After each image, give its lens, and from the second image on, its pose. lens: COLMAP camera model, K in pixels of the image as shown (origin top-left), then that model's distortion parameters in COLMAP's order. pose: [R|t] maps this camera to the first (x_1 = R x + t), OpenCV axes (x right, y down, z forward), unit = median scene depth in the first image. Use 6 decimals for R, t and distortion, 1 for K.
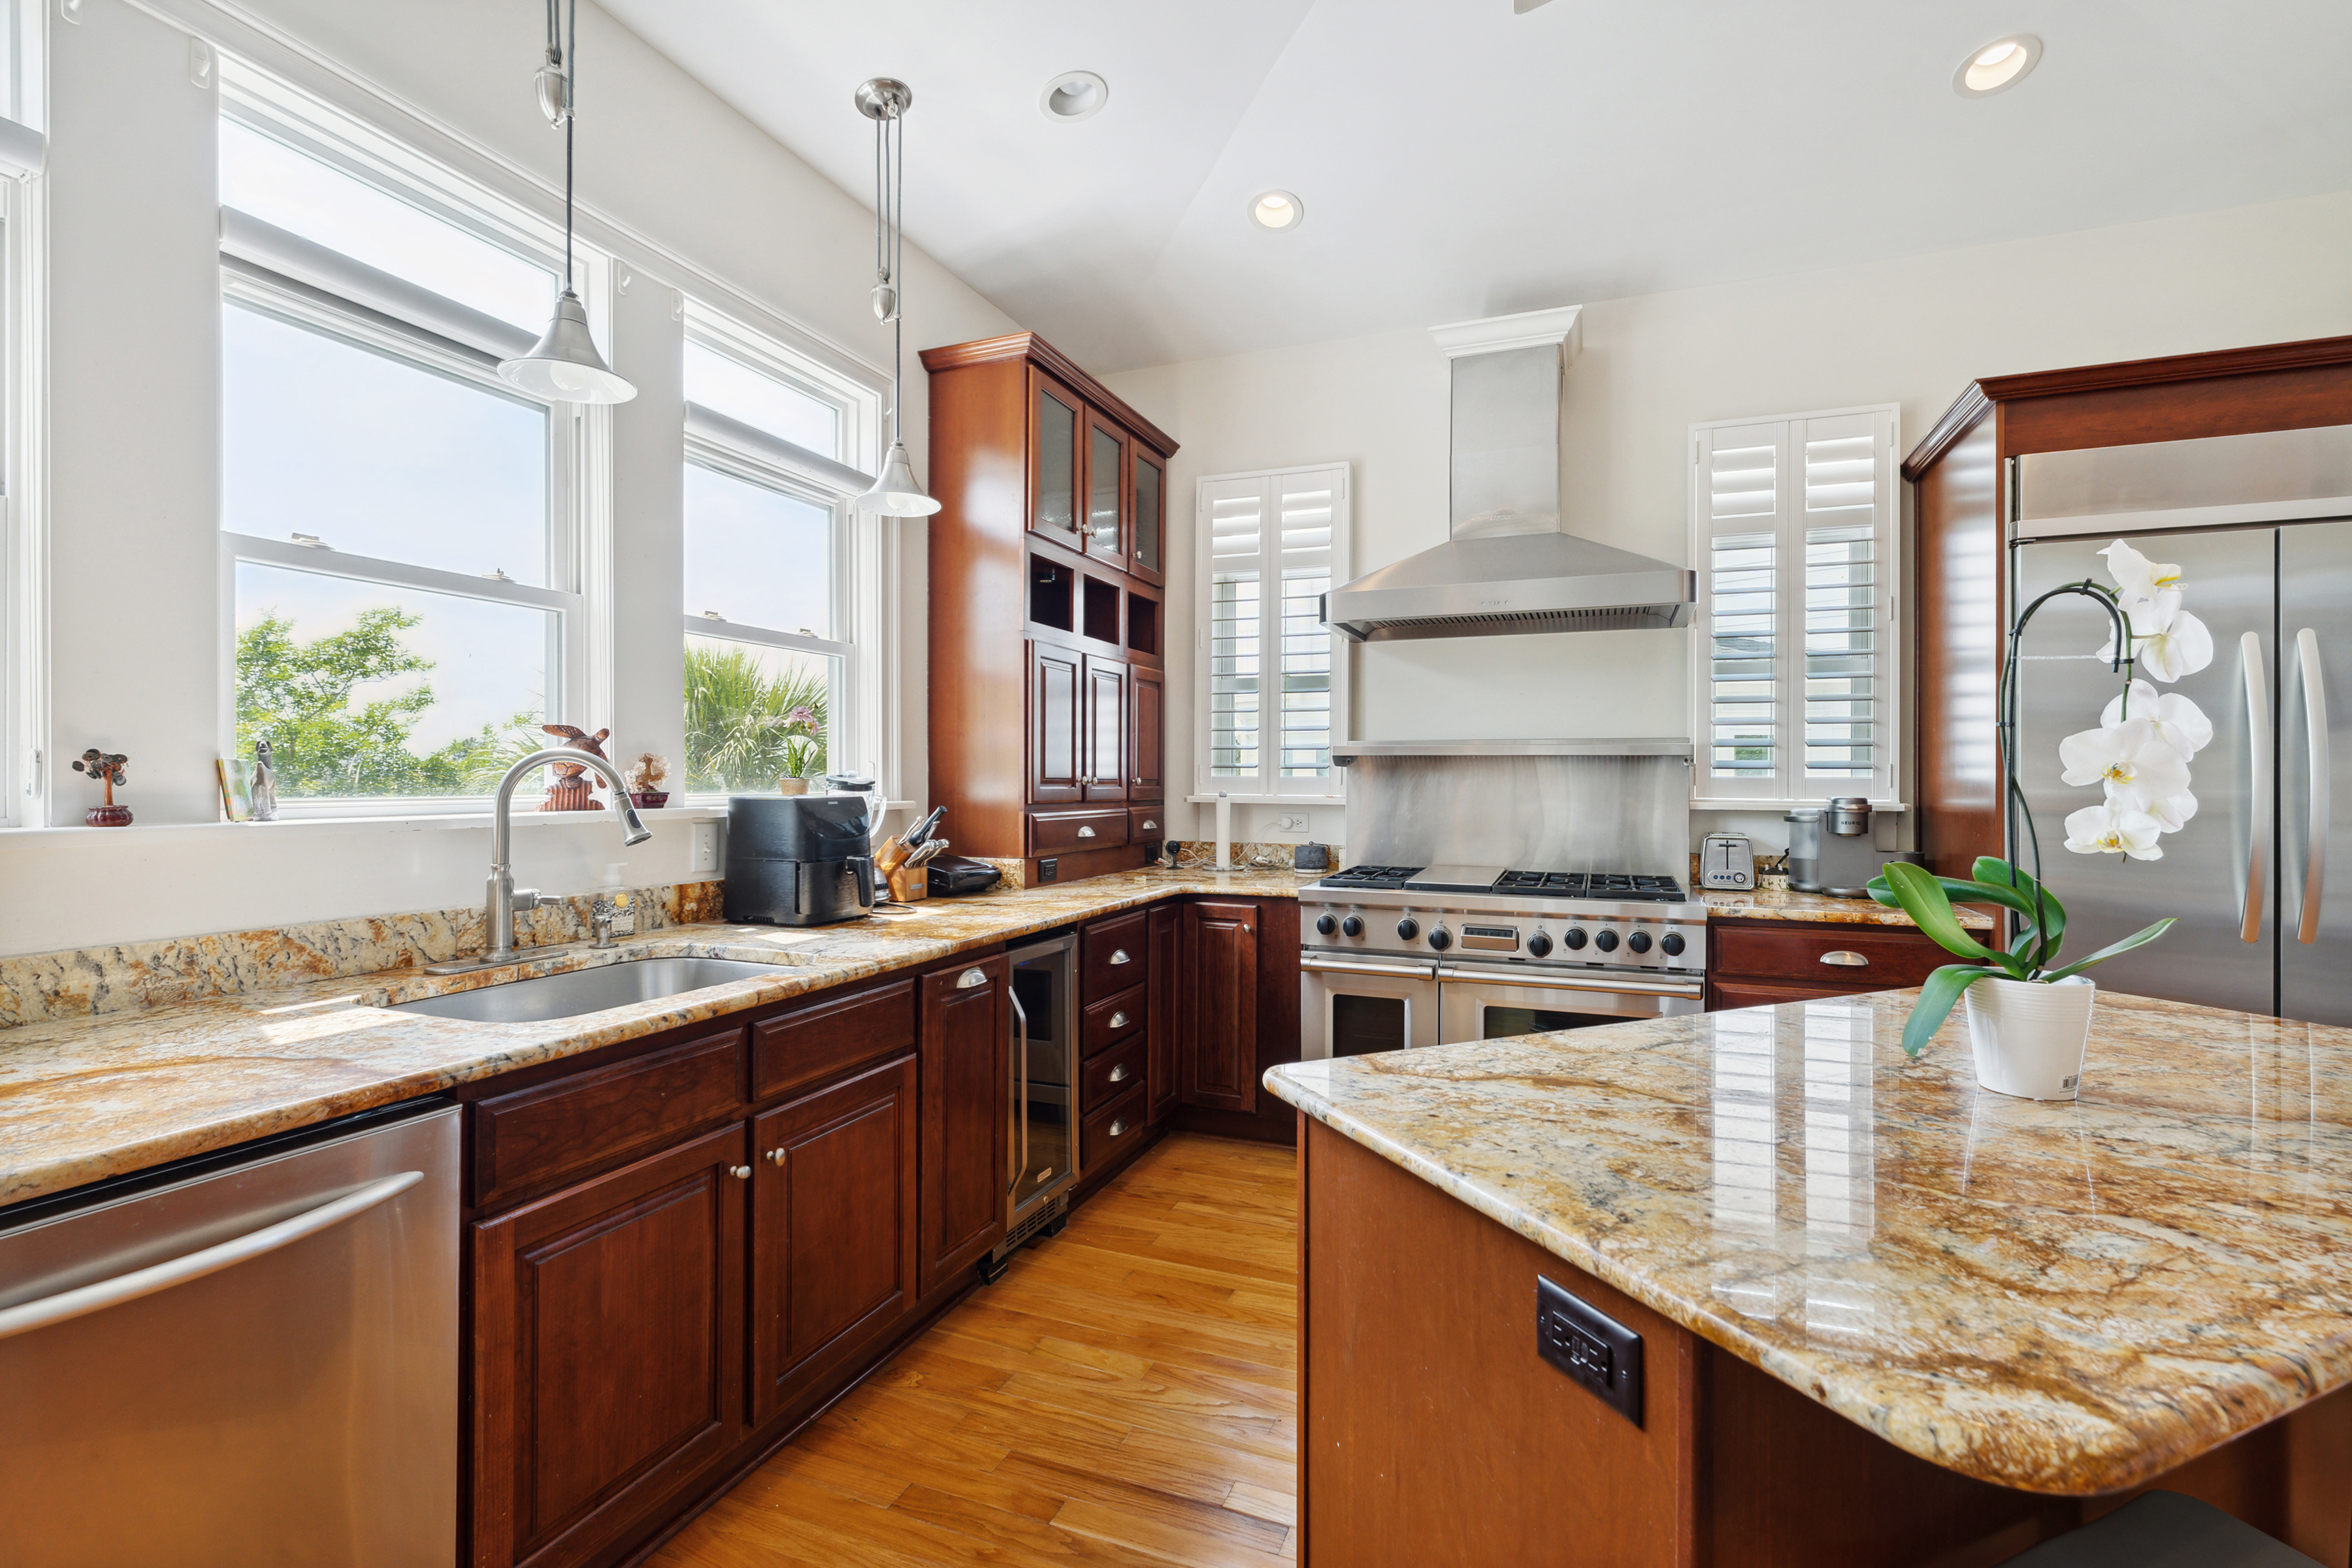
lens RADIAL K [[1038.4, 0, 1217.5], [0, 1038.4, 782.0], [0, 0, 1]] dist [0.001416, -0.000436]
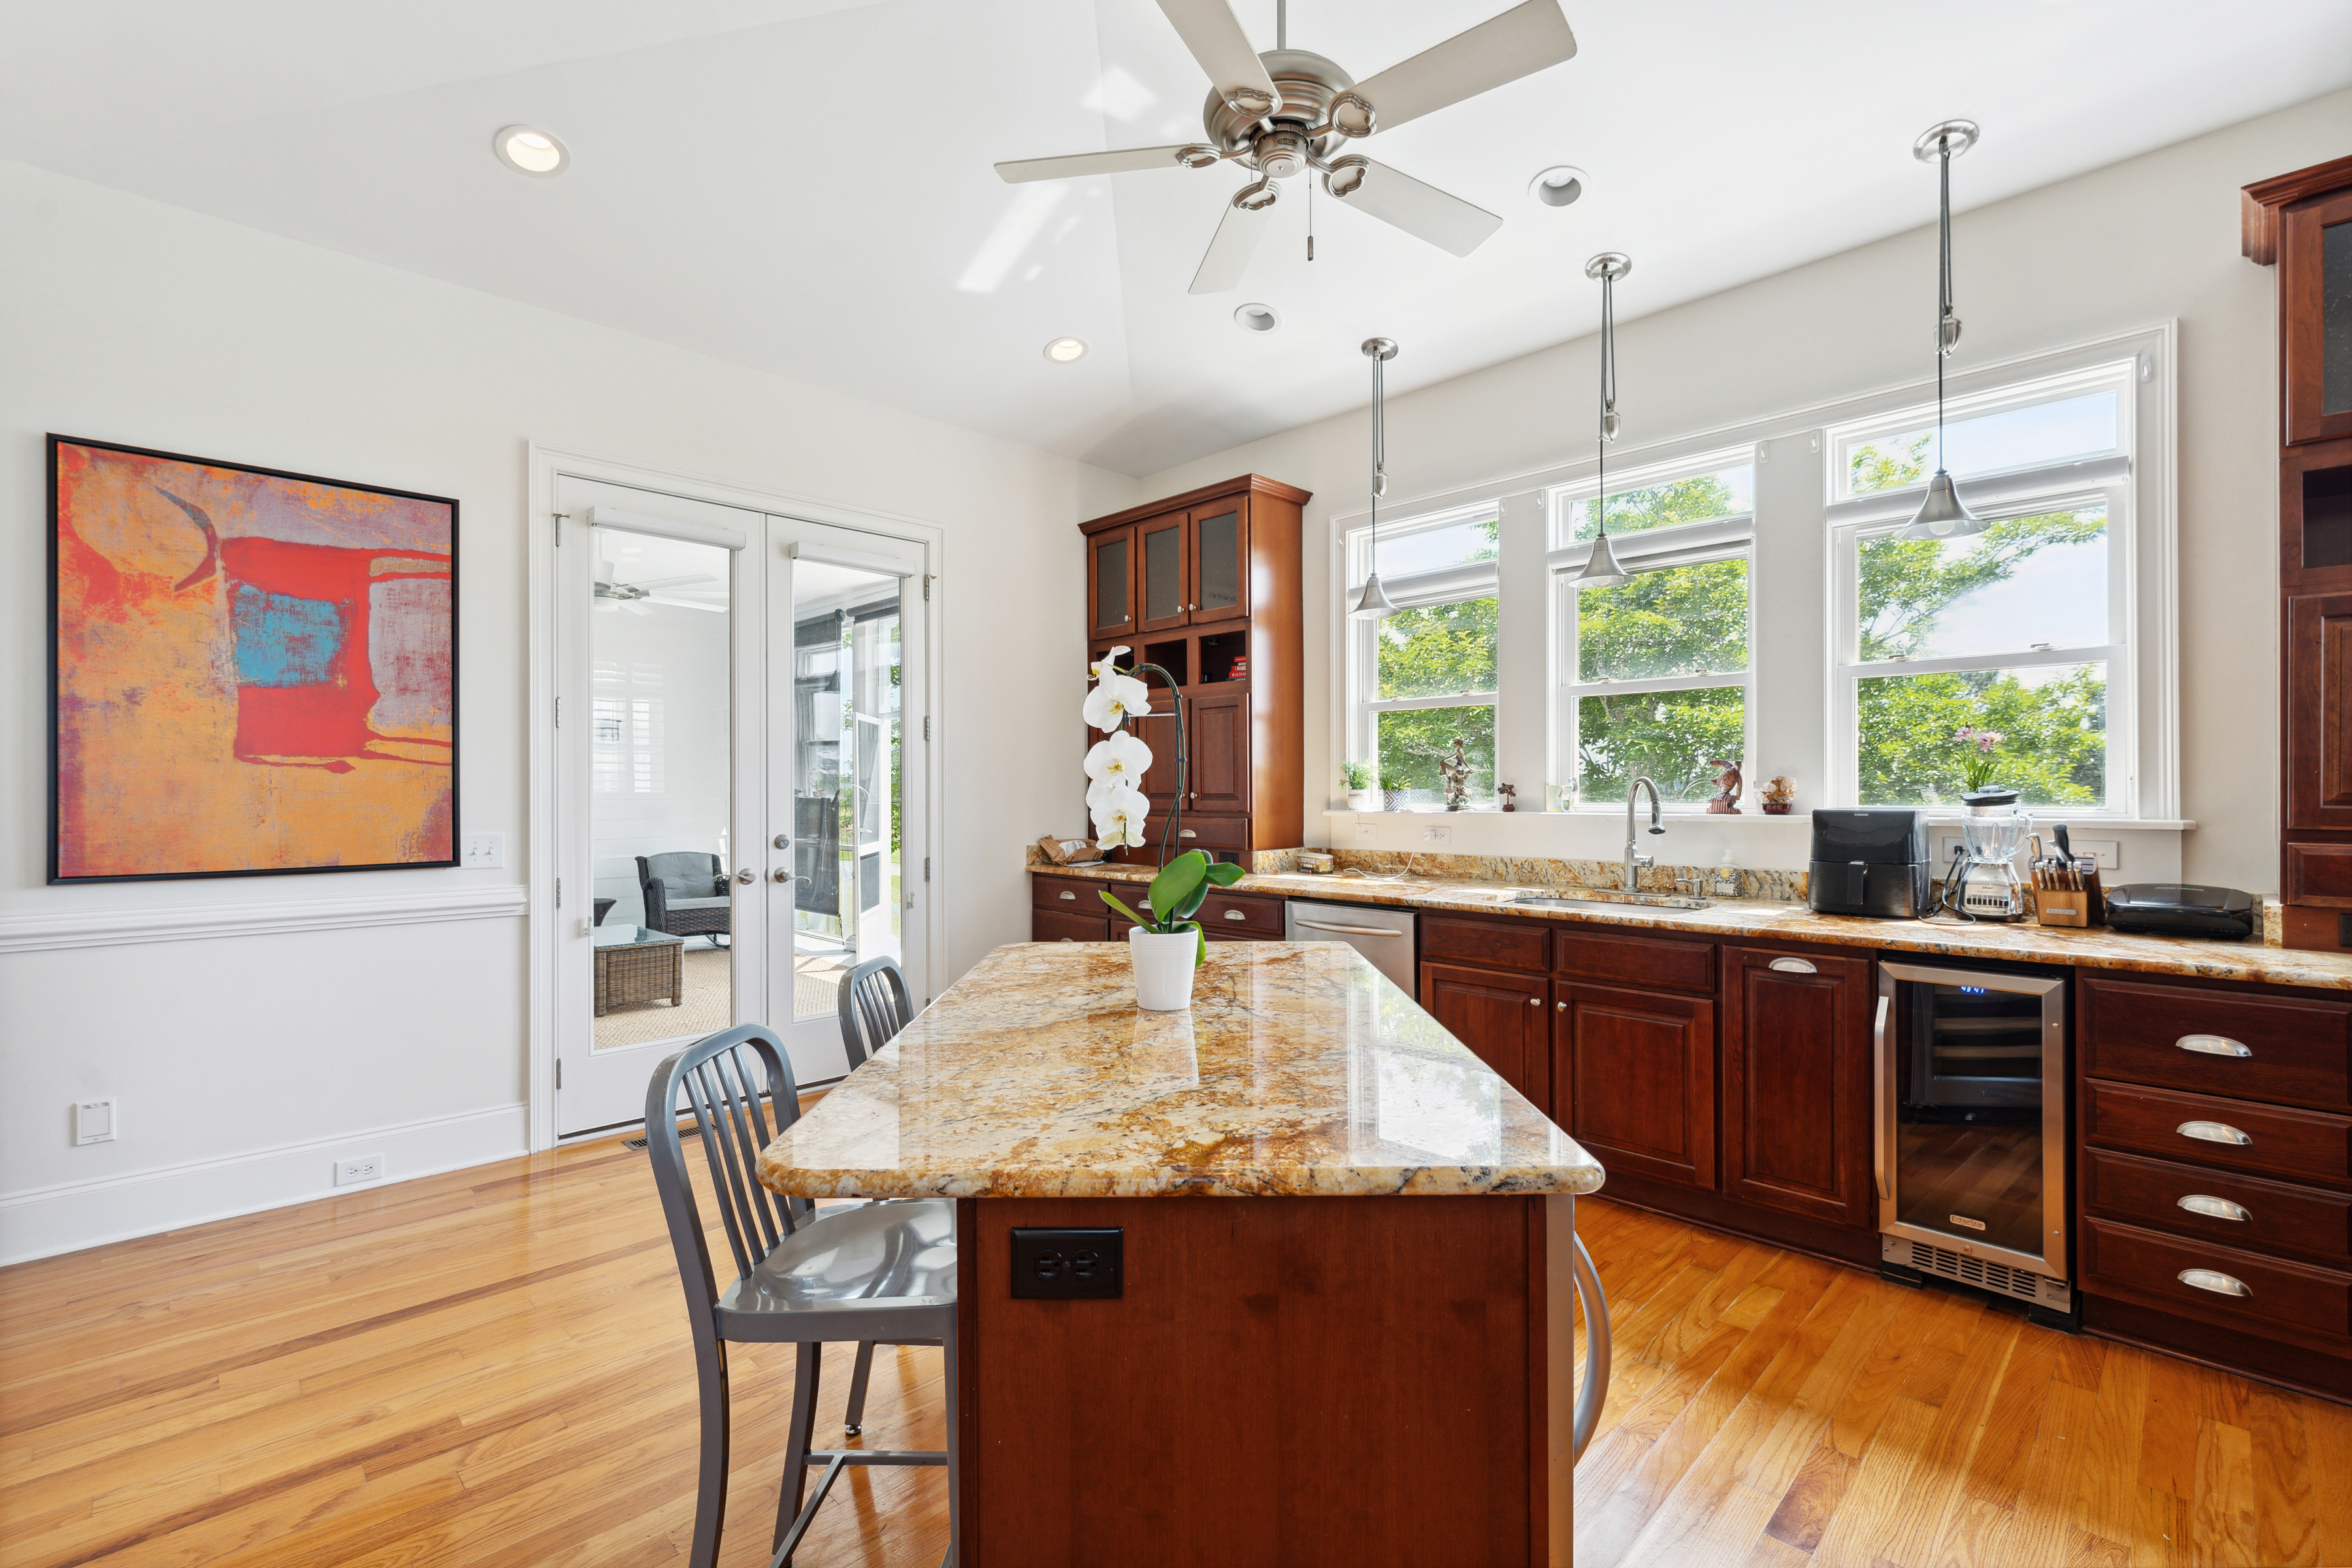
lens RADIAL K [[1038.4, 0, 1133.7], [0, 1038.4, 787.9], [0, 0, 1]] dist [0.001416, -0.000436]
pose [[-0.437346, -0.005742, -0.899275, 1.367146], [-0.003284, 0.999983, -0.004787, -0.002768], [0.899287, 0.000859, -0.437357, 1.017387]]
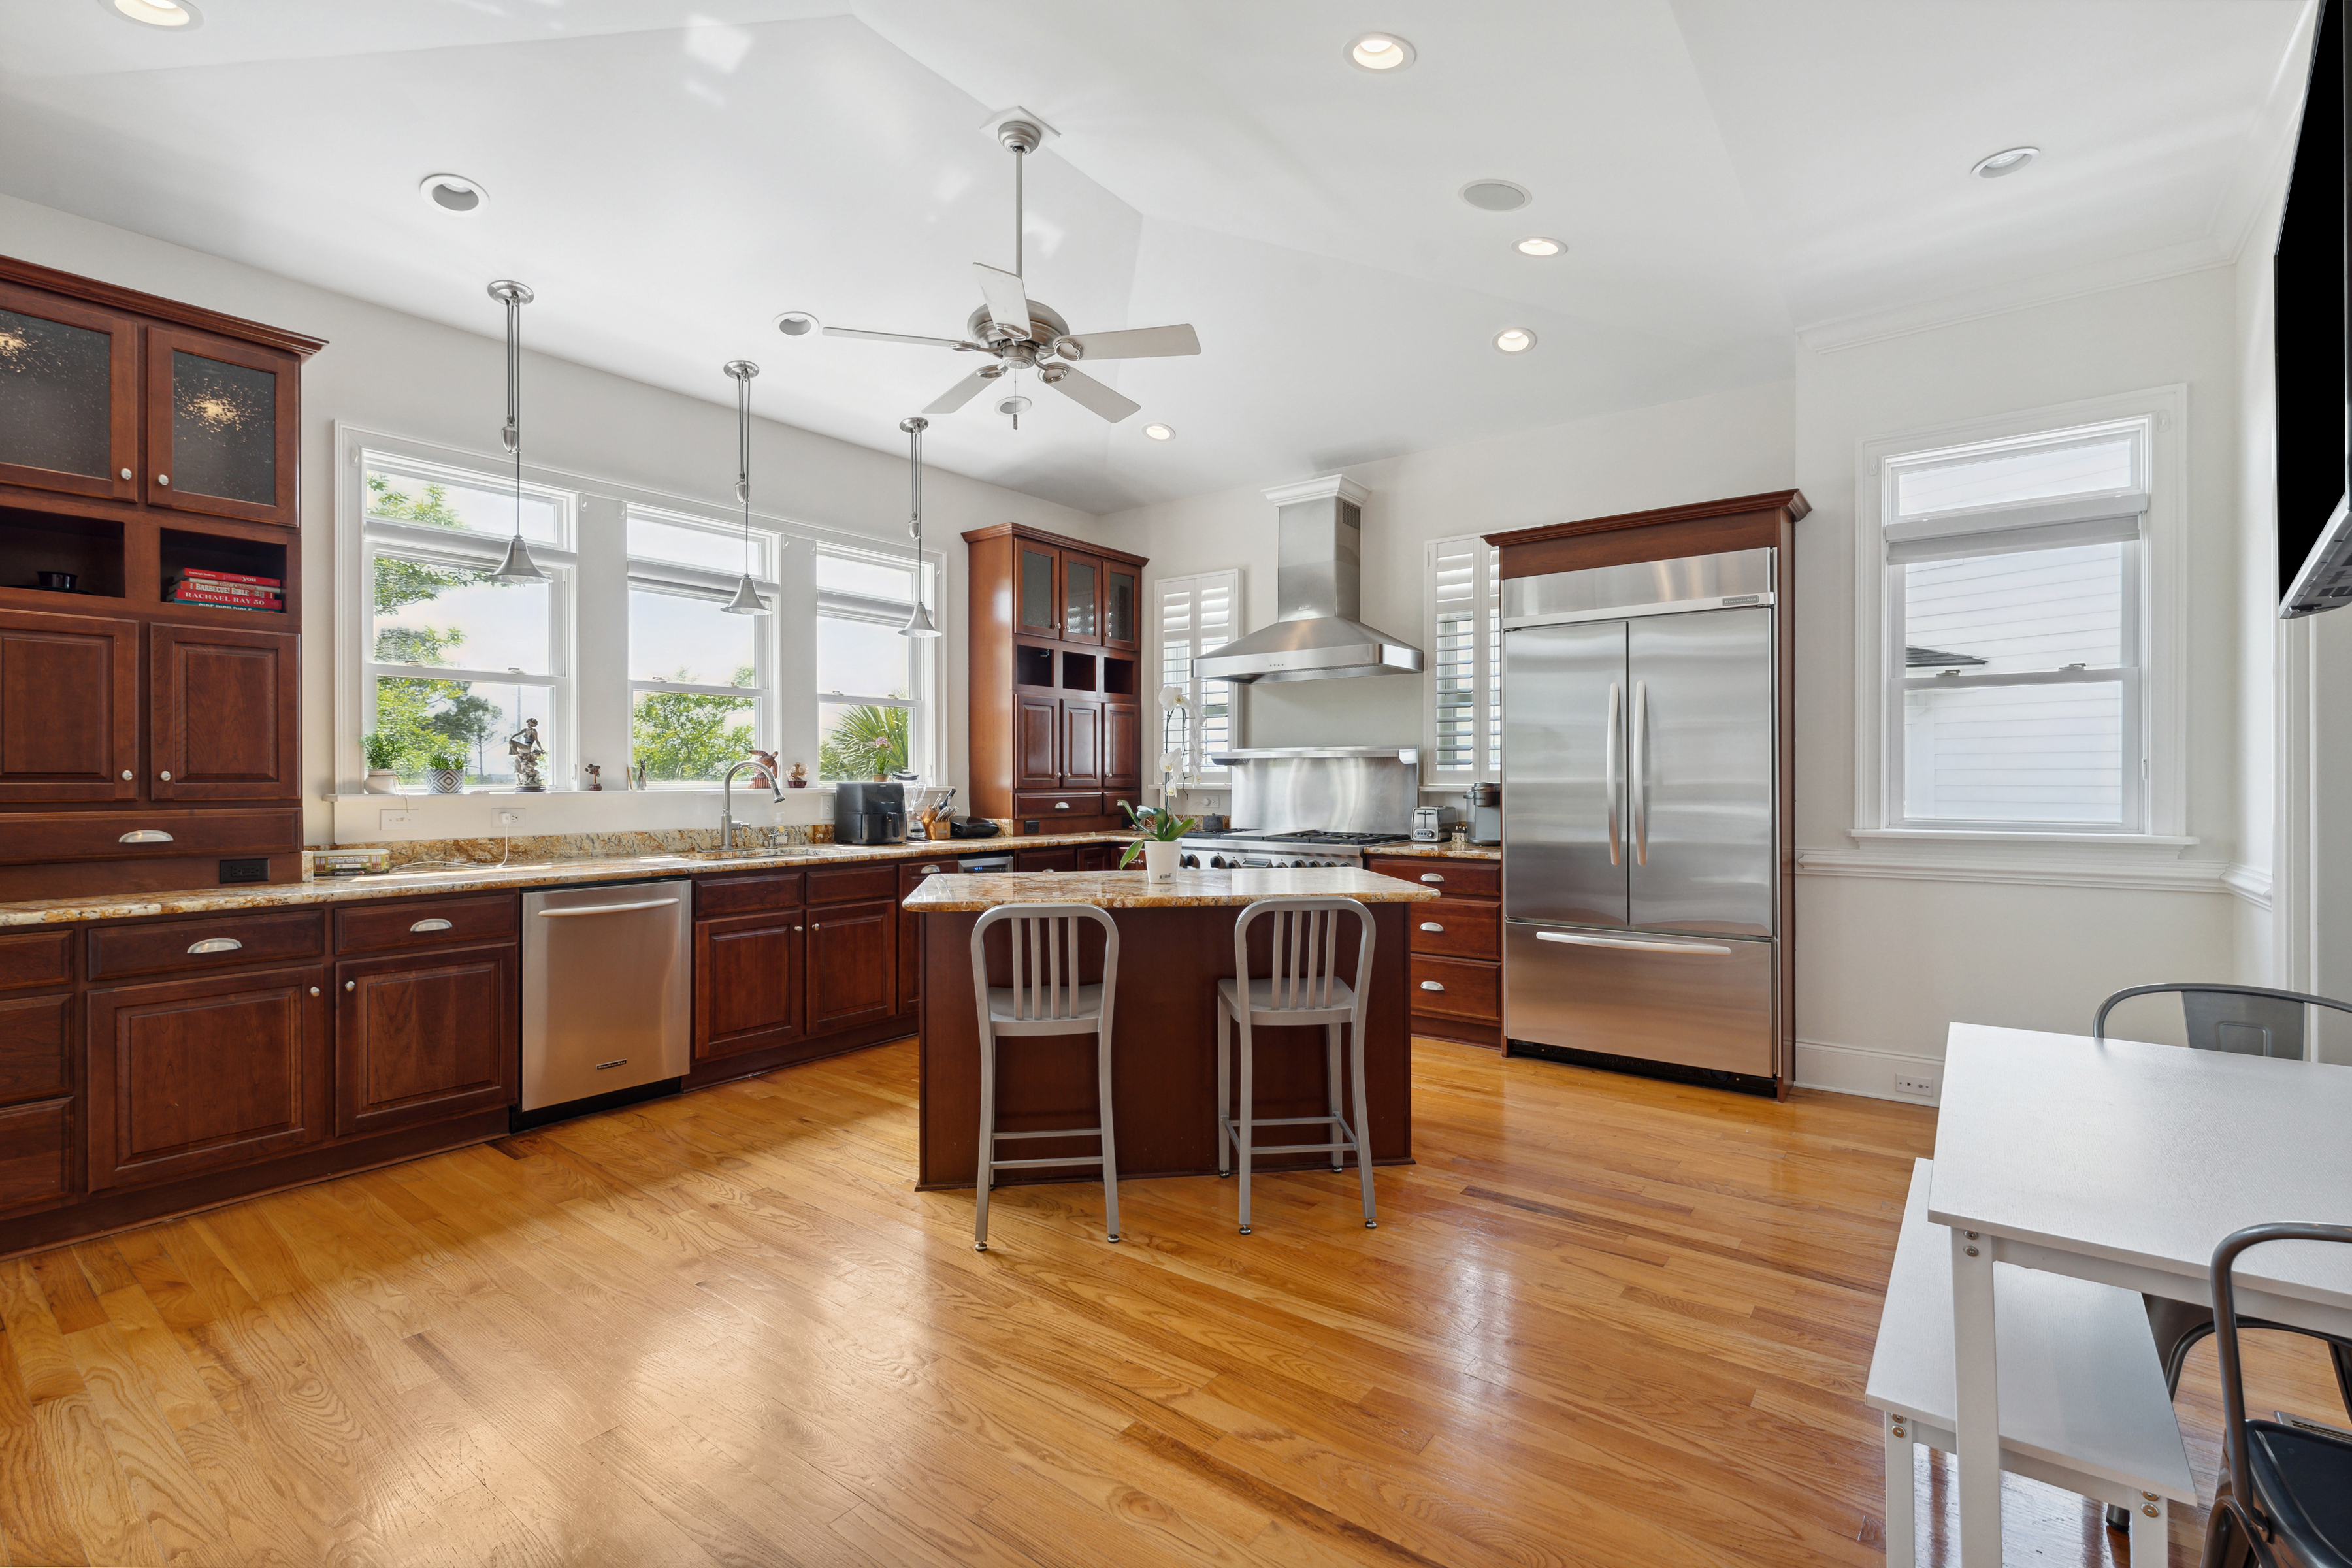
lens RADIAL K [[1038.4, 0, 1243.2], [0, 1038.4, 779.5], [0, 0, 1]] dist [0.001416, -0.000436]
pose [[0.967839, -0.005884, -0.251500, 1.067650], [0.005420, 0.999982, -0.002536, 0.021719], [0.251510, 0.001091, 0.967854, -1.021408]]
